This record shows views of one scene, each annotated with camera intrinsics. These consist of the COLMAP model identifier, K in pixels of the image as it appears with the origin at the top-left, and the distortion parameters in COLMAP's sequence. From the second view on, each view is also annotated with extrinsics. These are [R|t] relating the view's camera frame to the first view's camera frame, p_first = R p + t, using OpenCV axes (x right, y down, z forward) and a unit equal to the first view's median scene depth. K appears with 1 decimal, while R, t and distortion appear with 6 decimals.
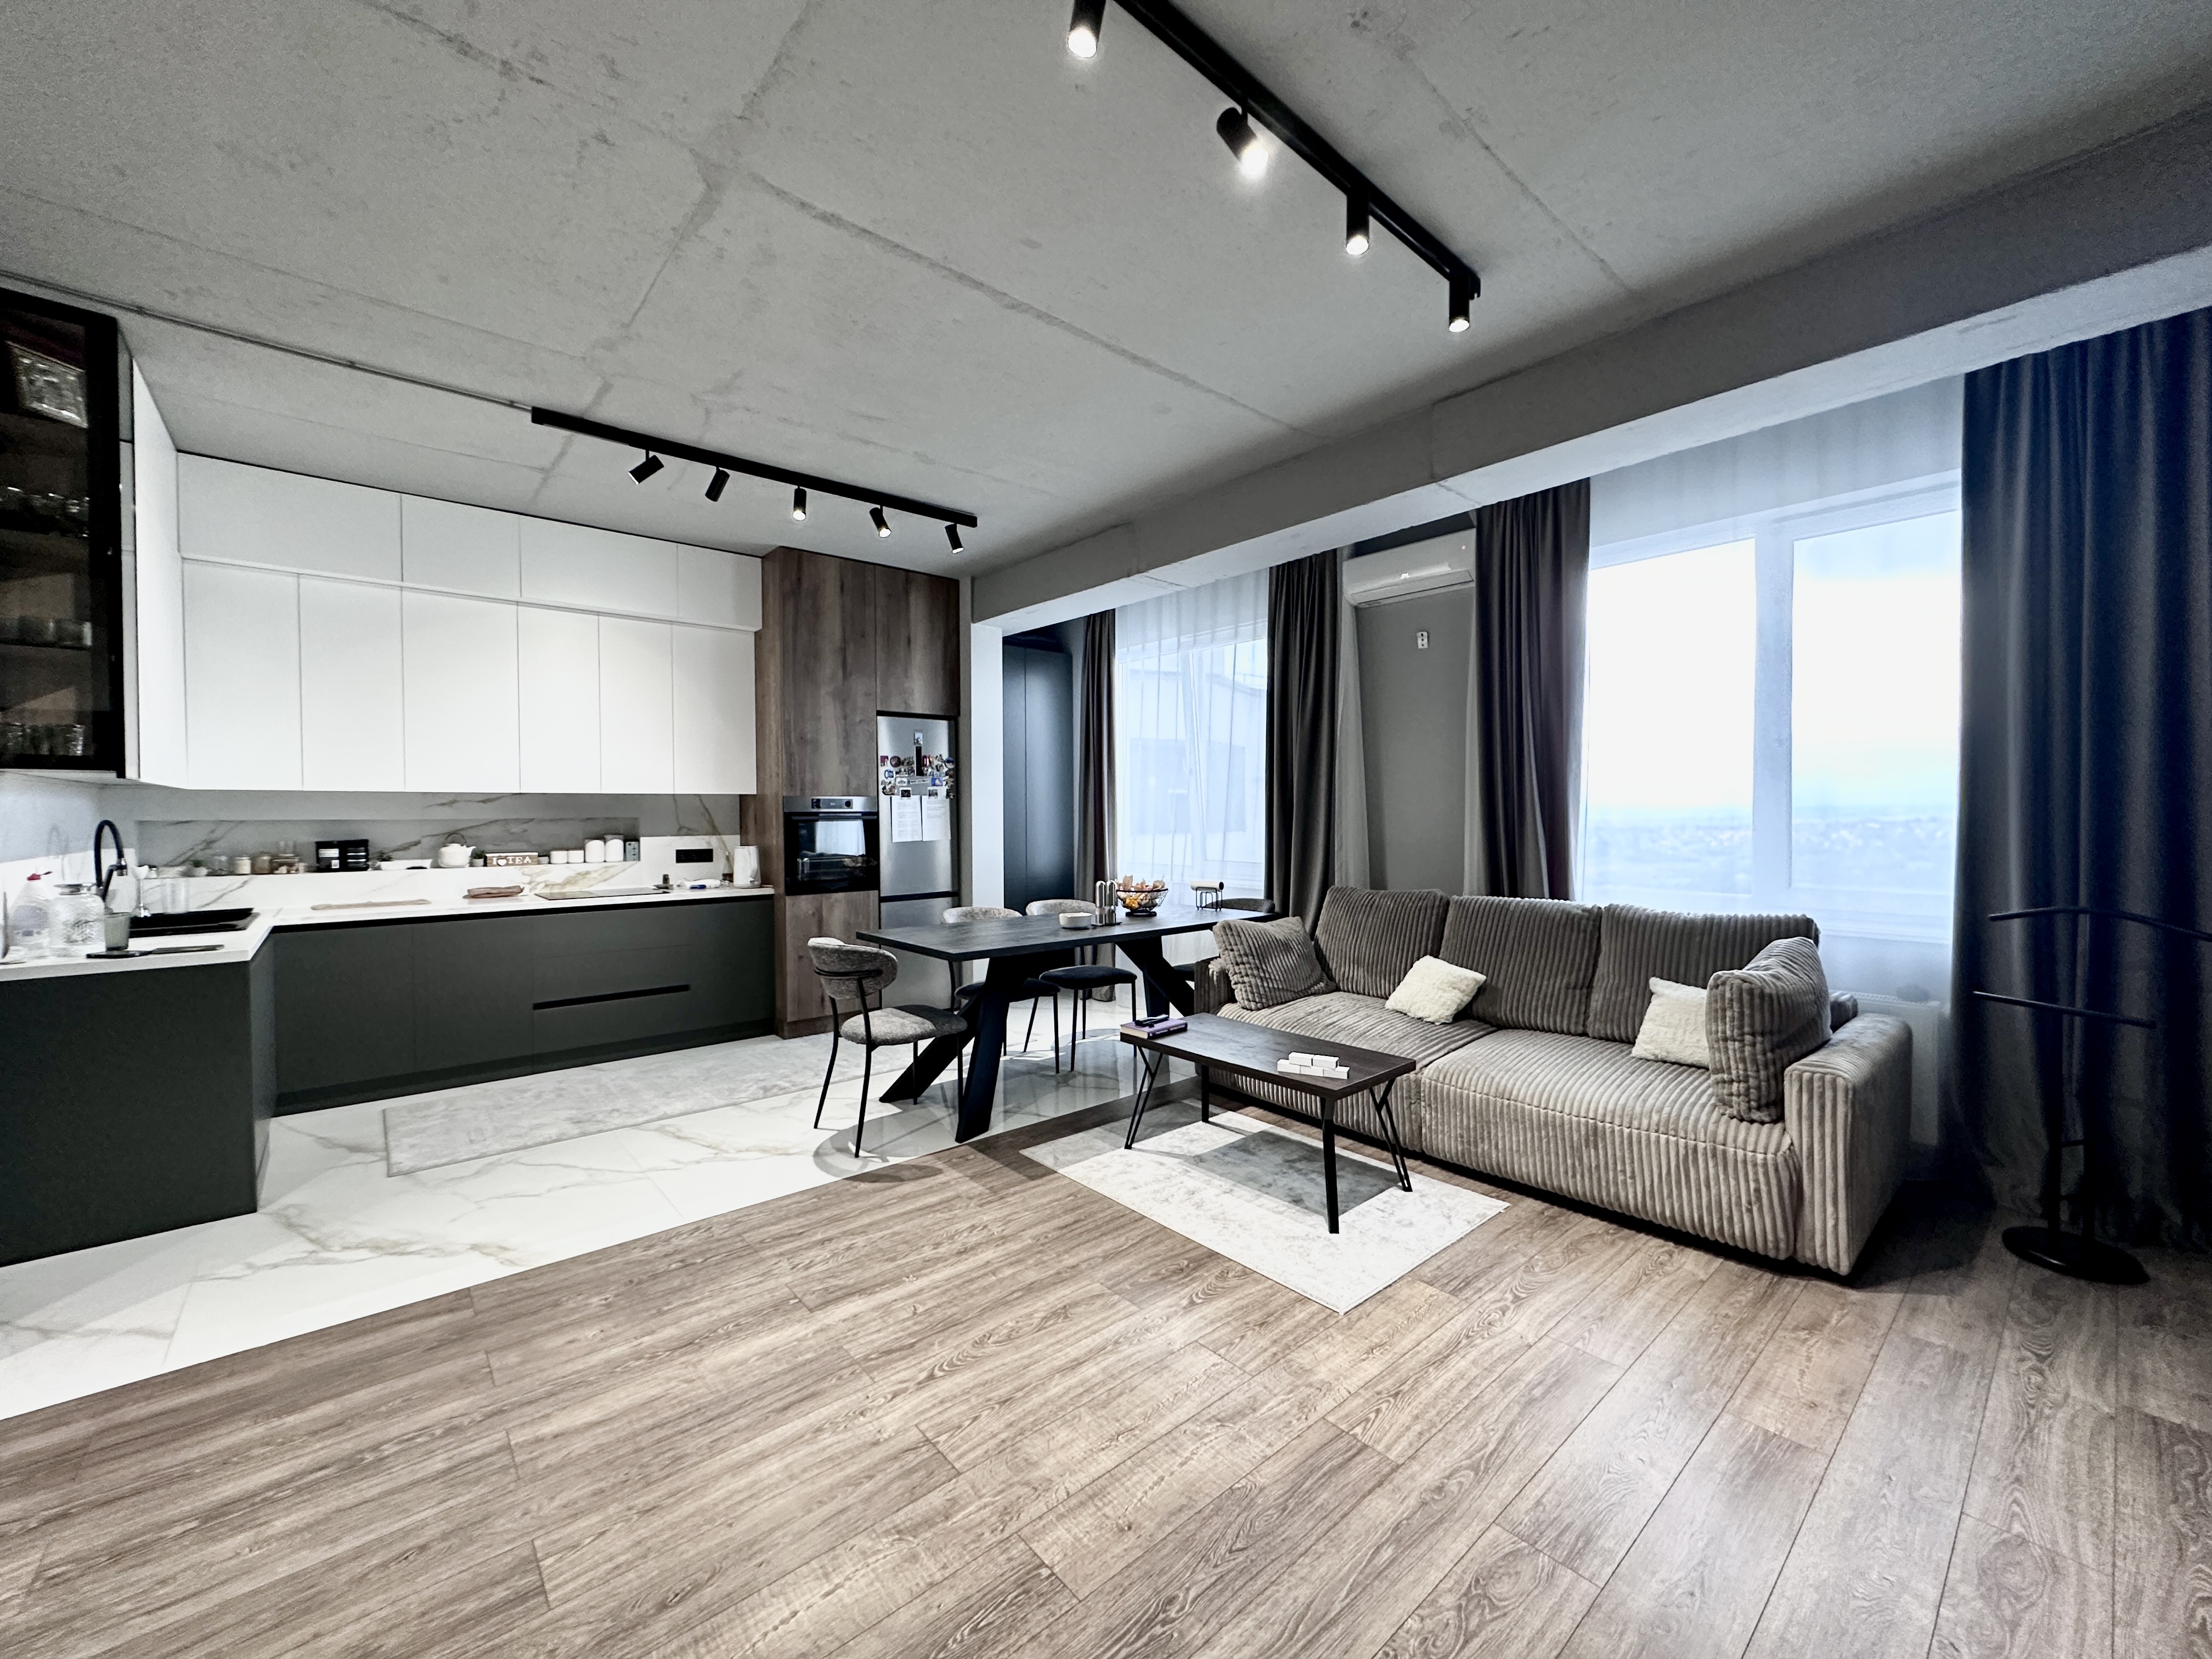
lens RADIAL K [[878.3, 0, 1105.2], [0, 878.3, 826.4], [0, 0, 1]] dist [-0.004101, 0.000532]
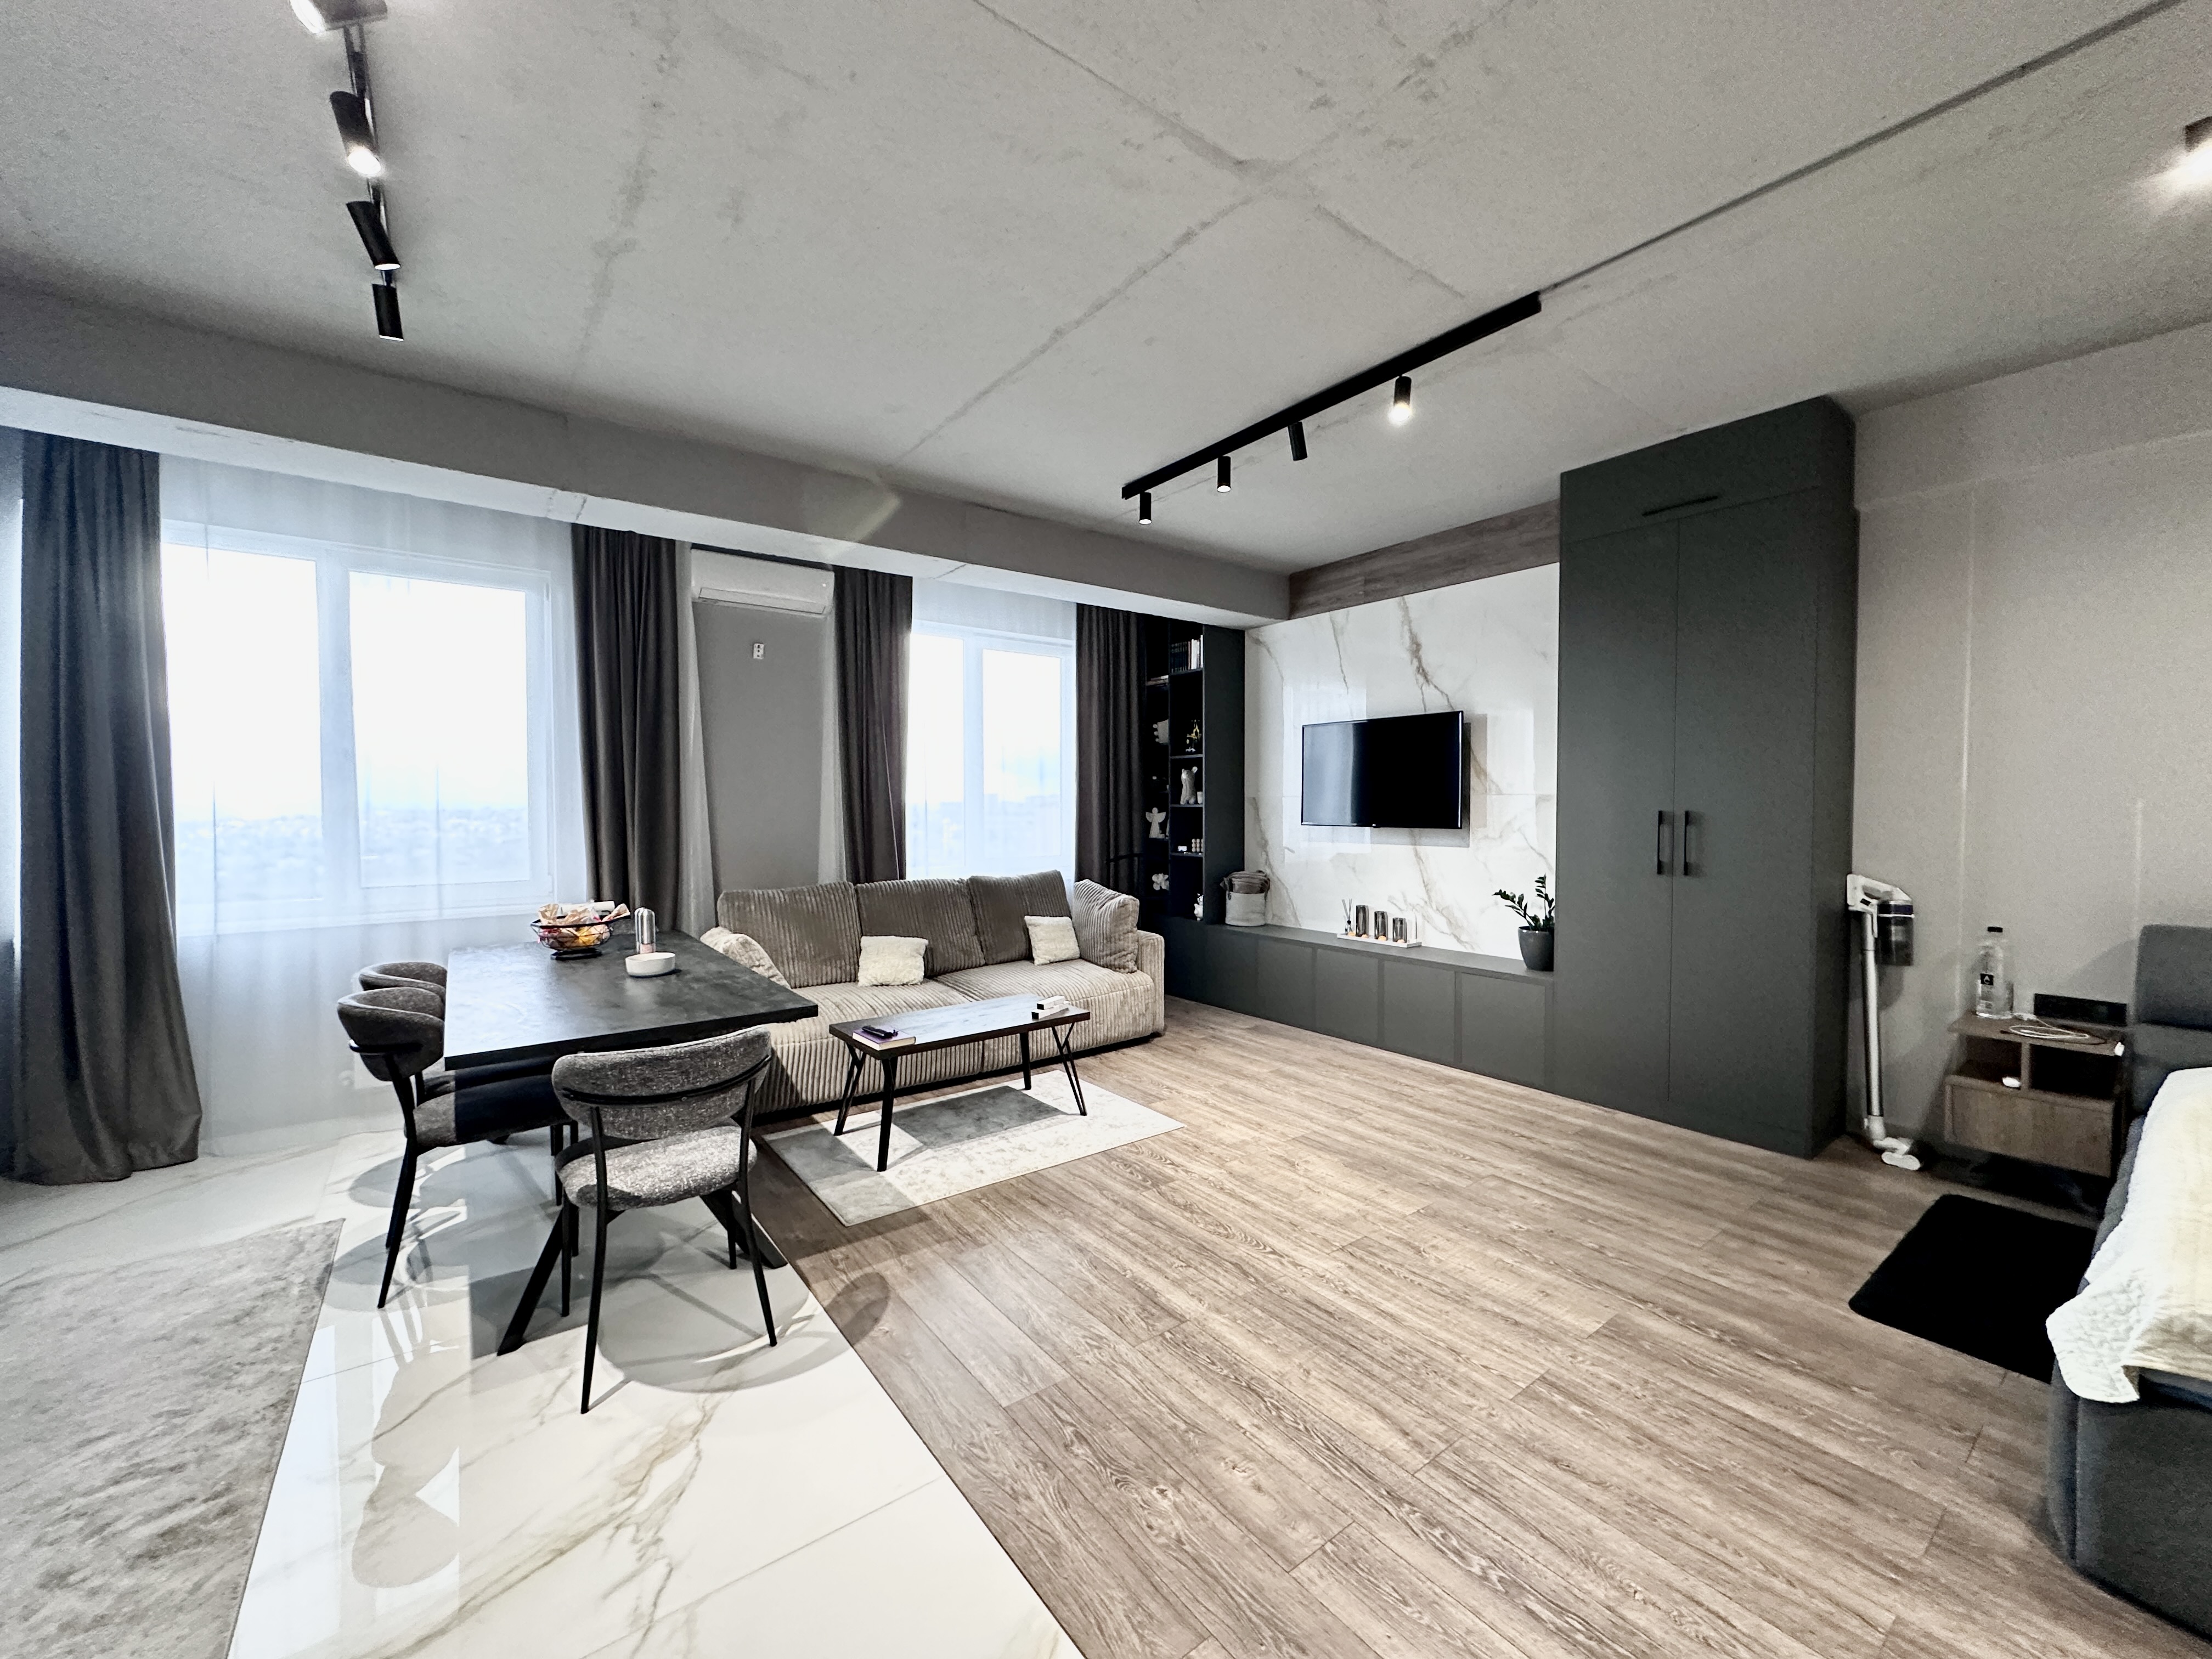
lens RADIAL K [[878.3, 0, 1105.2], [0, 878.3, 826.4], [0, 0, 1]] dist [-0.004101, 0.000532]
pose [[0.066490, -0.020565, 0.997575, -0.844248], [0.017716, 0.999654, 0.019427, -0.018771], [-0.997630, 0.016381, 0.066831, 0.648286]]
